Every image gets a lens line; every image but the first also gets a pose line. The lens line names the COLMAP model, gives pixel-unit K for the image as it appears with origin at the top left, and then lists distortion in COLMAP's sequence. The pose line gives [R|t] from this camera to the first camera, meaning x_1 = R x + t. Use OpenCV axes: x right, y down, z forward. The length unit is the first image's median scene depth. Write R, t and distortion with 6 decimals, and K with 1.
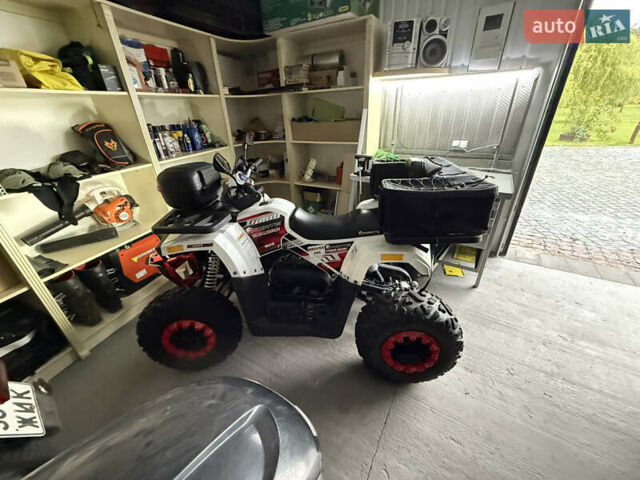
lens RADIAL K [[252.9, 0, 320.0], [0, 252.9, 240.0], [0, 0, 1]] dist [-0.001437, -0.000086]
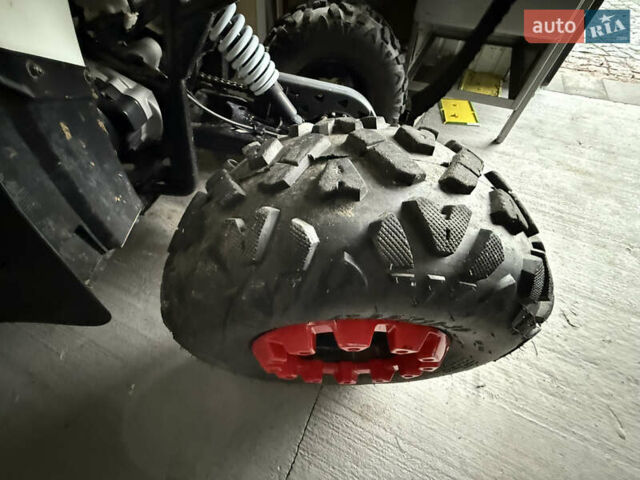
lens RADIAL K [[252.9, 0, 320.0], [0, 252.9, 240.0], [0, 0, 1]] dist [-0.001437, -0.000086]
pose [[0.993021, -0.079585, 0.087032, 0.303478], [0.031289, 0.889316, 0.456222, 0.186425], [-0.113708, -0.450315, 0.885600, 0.788206]]
